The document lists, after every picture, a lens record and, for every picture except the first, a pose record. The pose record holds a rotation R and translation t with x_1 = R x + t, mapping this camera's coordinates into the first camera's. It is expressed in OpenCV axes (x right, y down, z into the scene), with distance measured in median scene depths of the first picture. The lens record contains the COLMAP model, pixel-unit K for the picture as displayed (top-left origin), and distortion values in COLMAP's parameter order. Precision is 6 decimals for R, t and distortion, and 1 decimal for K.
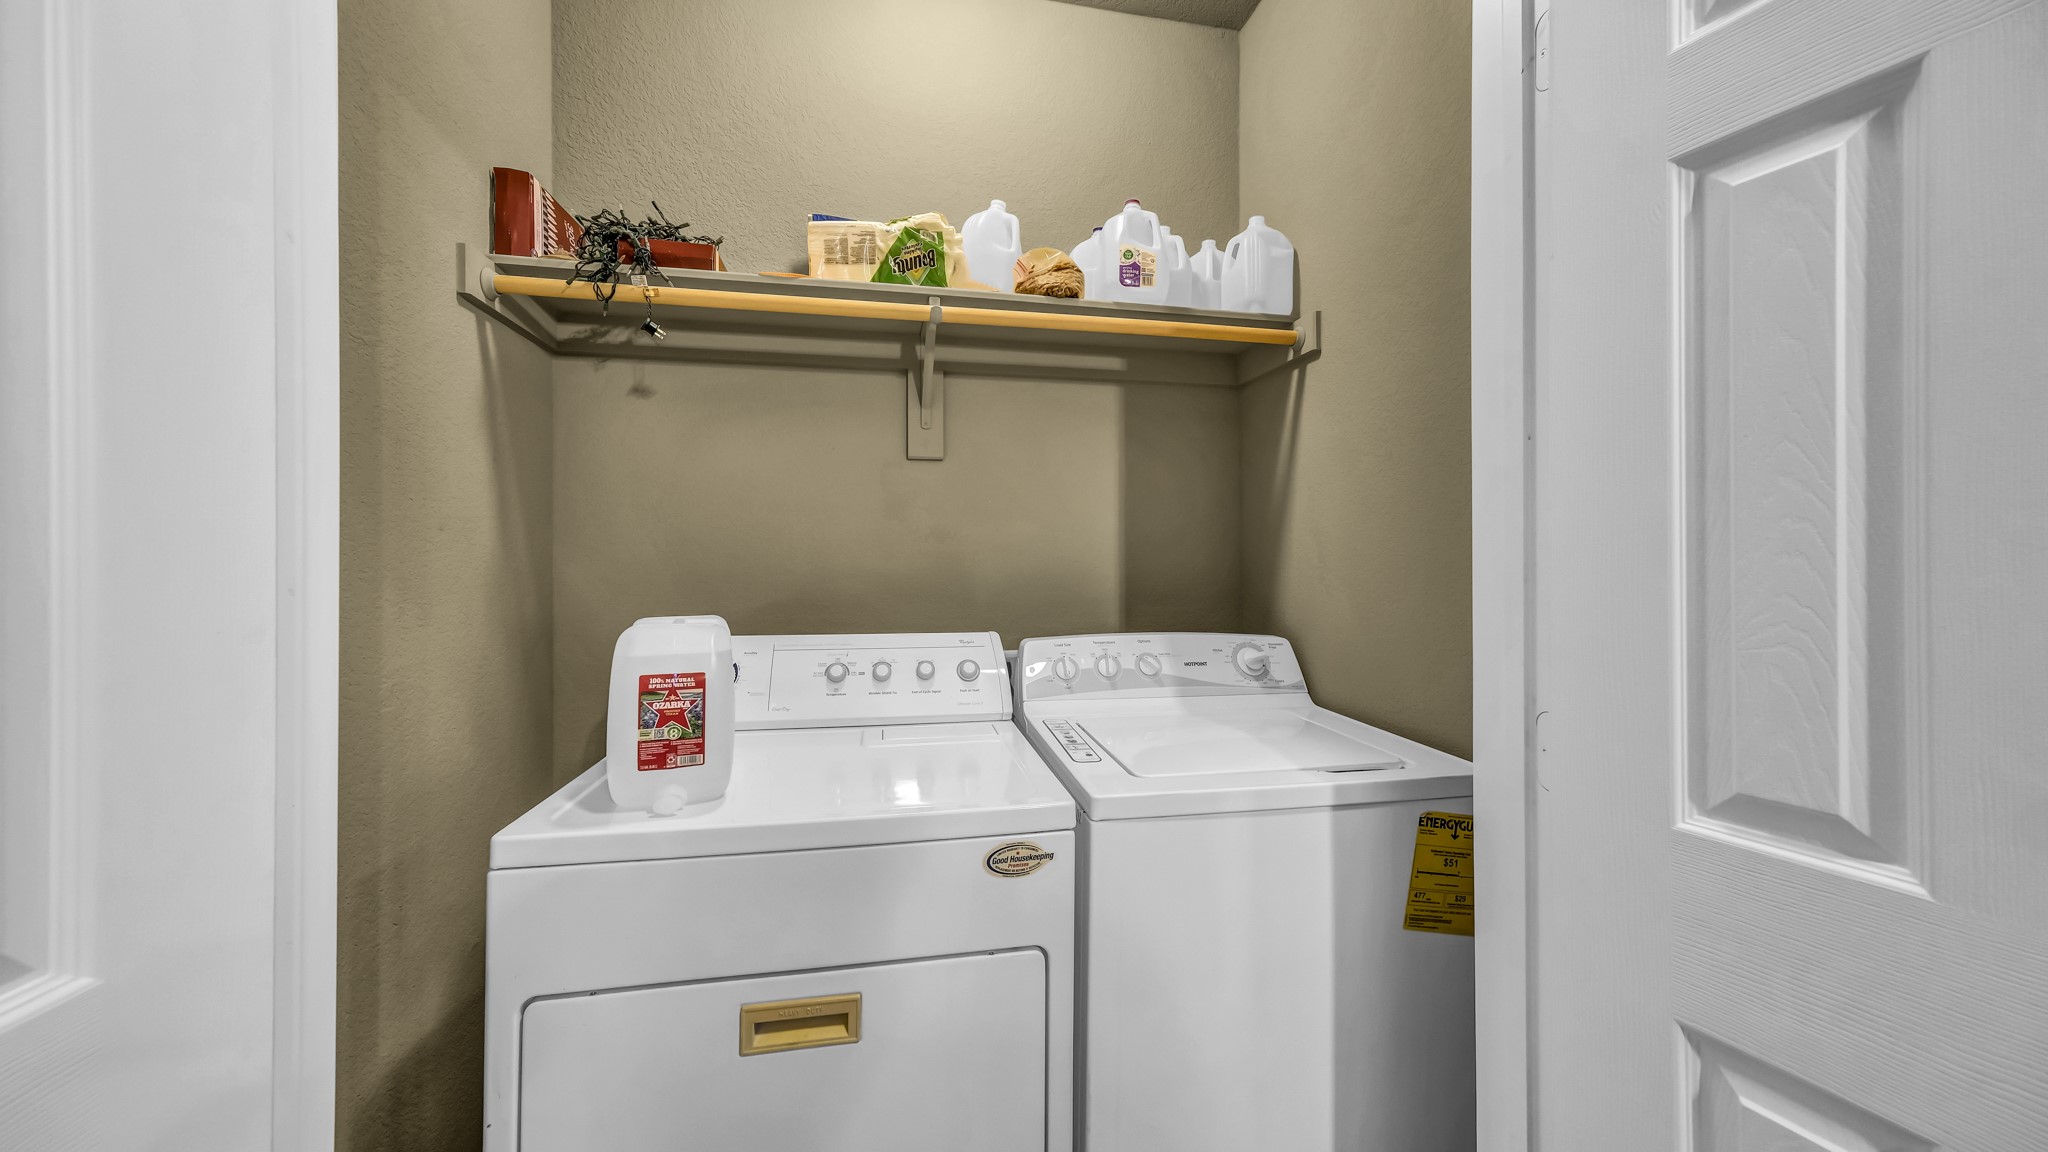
lens RADIAL K [[724.1, 0, 1025.3], [0, 724.1, 561.0], [0, 0, 1]] dist [-0.018228, 0.016397]
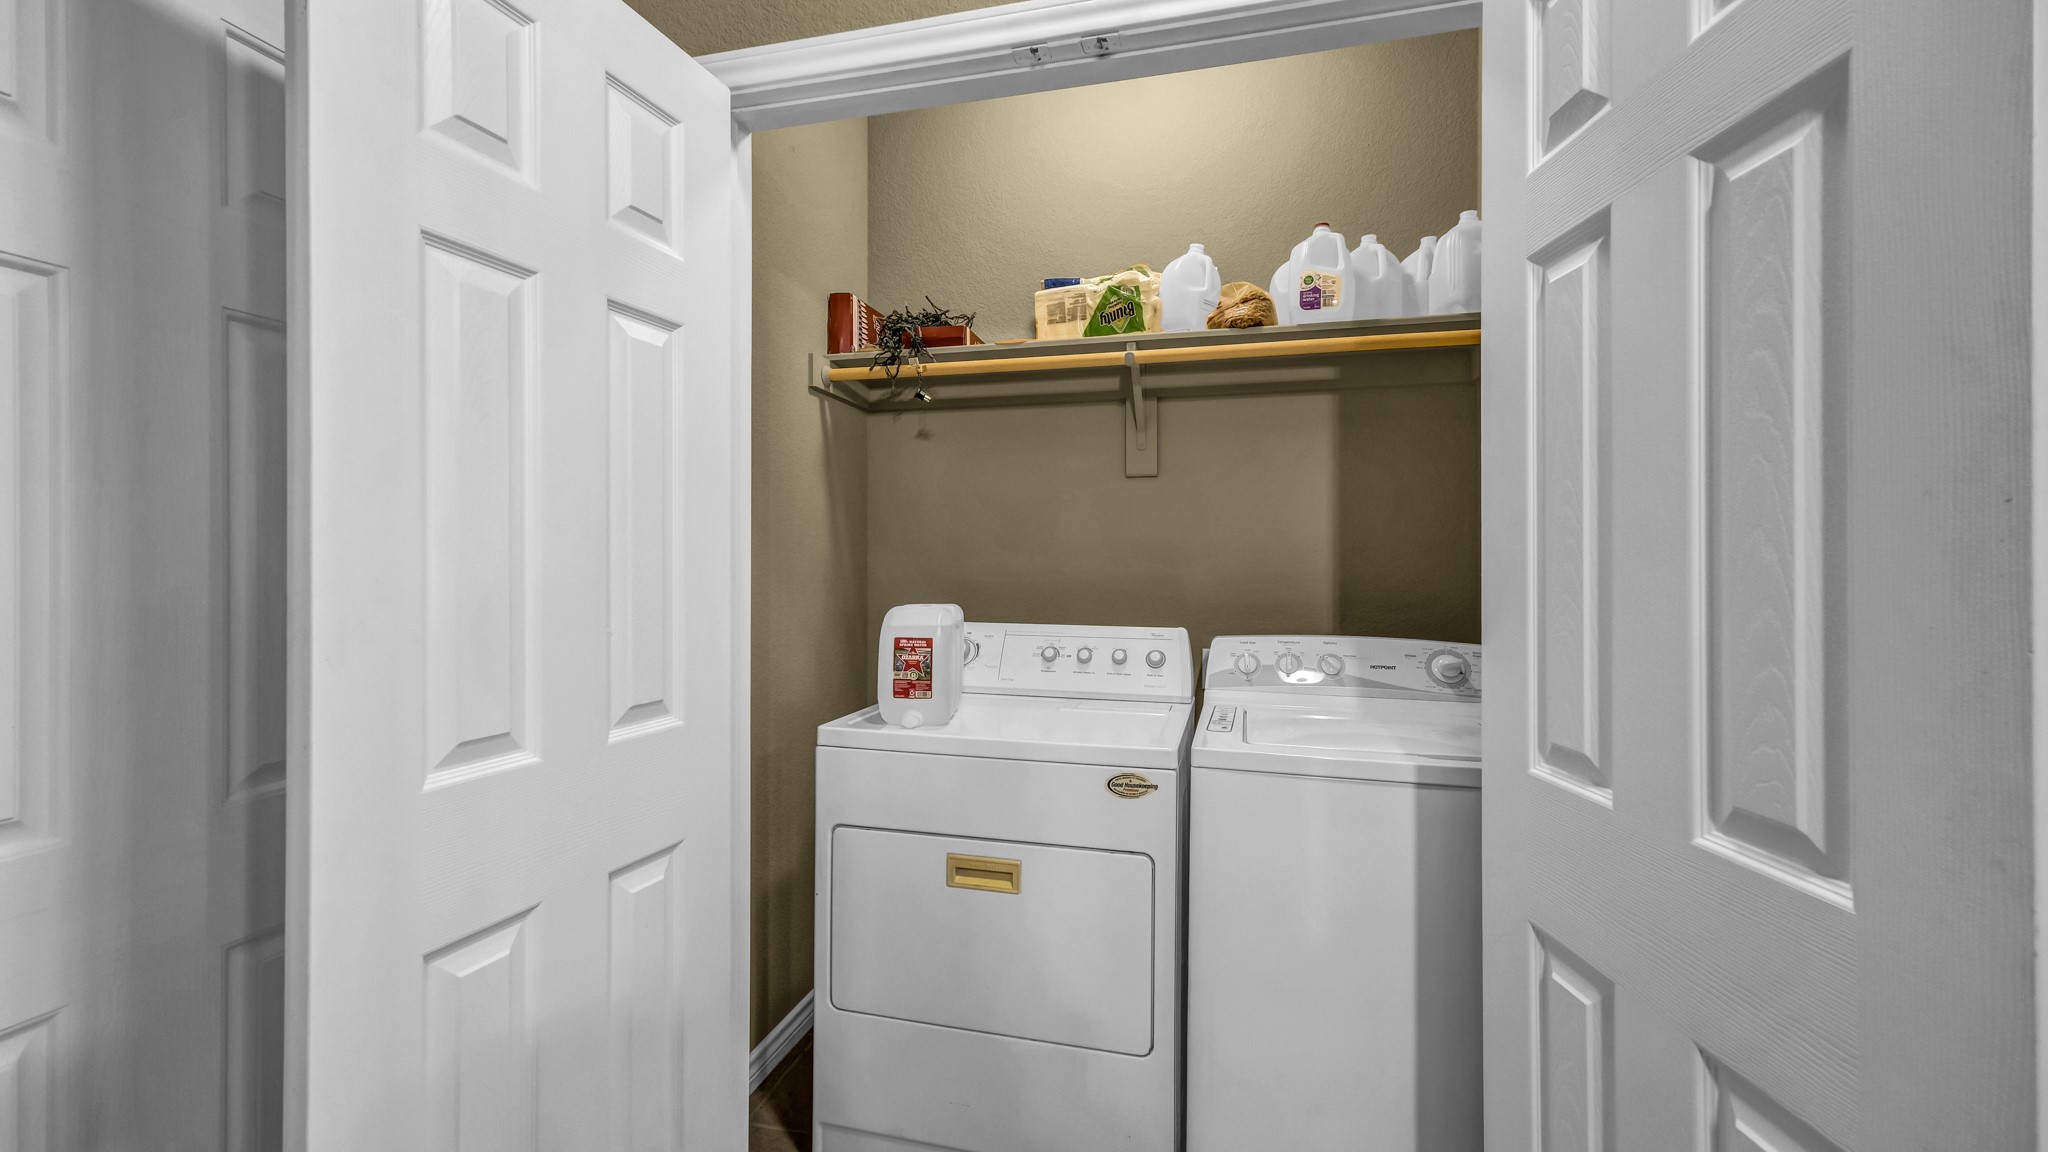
lens RADIAL K [[928.3, 0, 1024.0], [0, 928.3, 576.0], [0, 0, 1]] dist [0.000239, 0.000037]
pose [[0.892908, 0.008918, -0.450150, 0.418248], [-0.004641, 0.999933, 0.010604, 0.001381], [0.450215, -0.007379, 0.892890, -0.453640]]
